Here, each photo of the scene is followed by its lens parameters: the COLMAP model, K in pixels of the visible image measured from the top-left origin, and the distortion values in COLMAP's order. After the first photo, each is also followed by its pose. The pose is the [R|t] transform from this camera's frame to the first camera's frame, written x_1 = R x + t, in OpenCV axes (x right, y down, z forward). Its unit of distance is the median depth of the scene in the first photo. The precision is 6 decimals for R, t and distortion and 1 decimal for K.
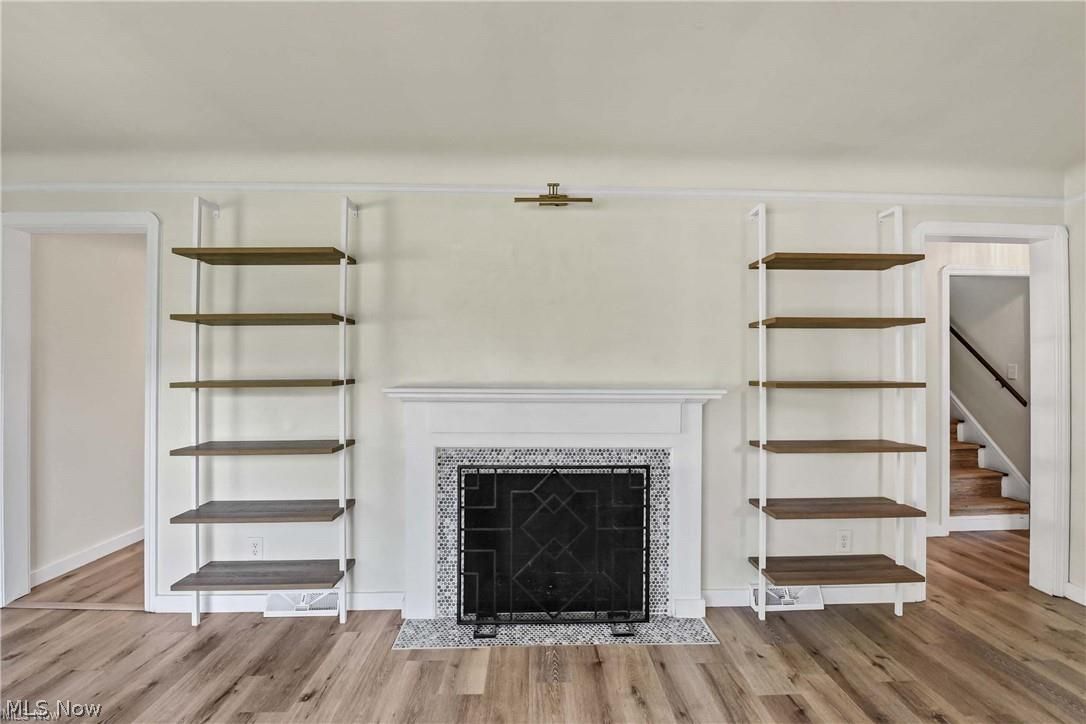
lens RADIAL K [[499.9, 0, 540.2], [0, 499.9, 363.8], [0, 0, 1]] dist [-0.007592, -0.007096]
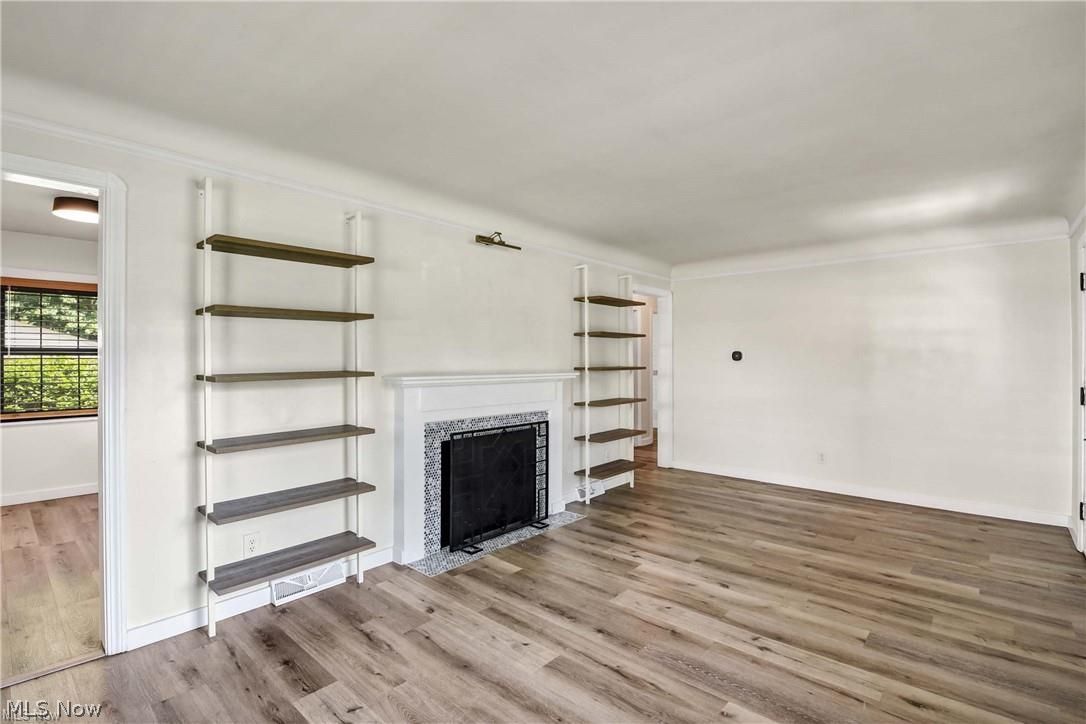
lens RADIAL K [[499.9, 0, 551.7], [0, 499.9, 357.7], [0, 0, 1]] dist [-0.007592, -0.007096]
pose [[0.685011, -0.000101, 0.728533, -0.906205], [-0.006050, 0.999965, 0.005827, -0.007972], [-0.728508, -0.008399, 0.684986, -0.102580]]
